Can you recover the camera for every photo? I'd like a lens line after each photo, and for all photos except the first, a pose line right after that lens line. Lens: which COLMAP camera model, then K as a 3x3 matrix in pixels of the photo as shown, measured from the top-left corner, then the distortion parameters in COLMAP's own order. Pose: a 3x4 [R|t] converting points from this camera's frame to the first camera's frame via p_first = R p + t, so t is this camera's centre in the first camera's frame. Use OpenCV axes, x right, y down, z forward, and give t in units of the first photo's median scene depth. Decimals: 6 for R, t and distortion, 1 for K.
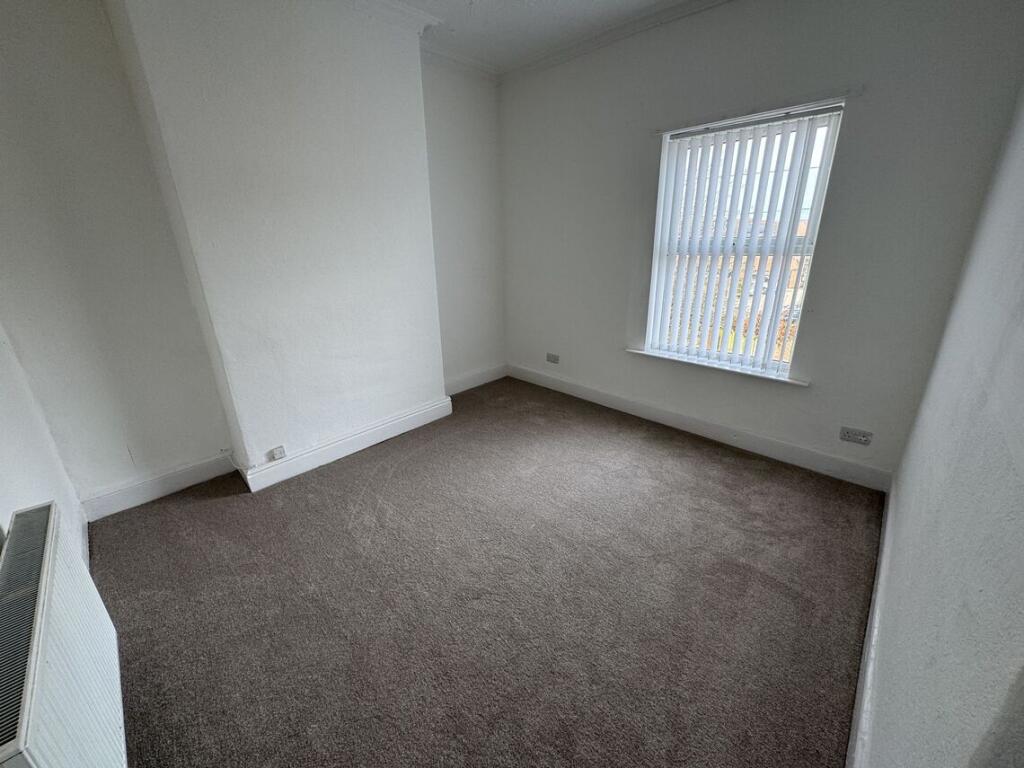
lens RADIAL K [[406.7, 0, 511.8], [0, 406.7, 385.2], [0, 0, 1]] dist [-0.000728, 0.001103]
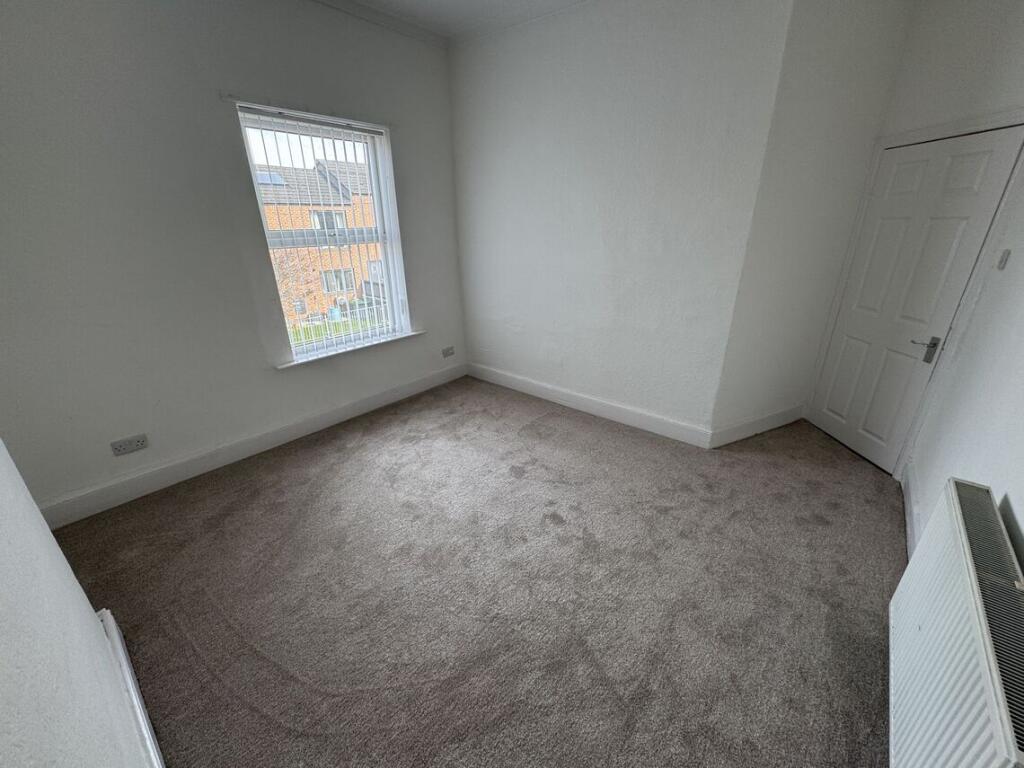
lens RADIAL K [[406.7, 0, 505.4], [0, 406.7, 388.4], [0, 0, 1]] dist [-0.000728, 0.001103]
pose [[-0.072803, -0.360787, 0.929802, -0.708548], [0.353961, 0.862241, 0.362287, -0.249035], [-0.932422, 0.355489, 0.064931, 0.716779]]
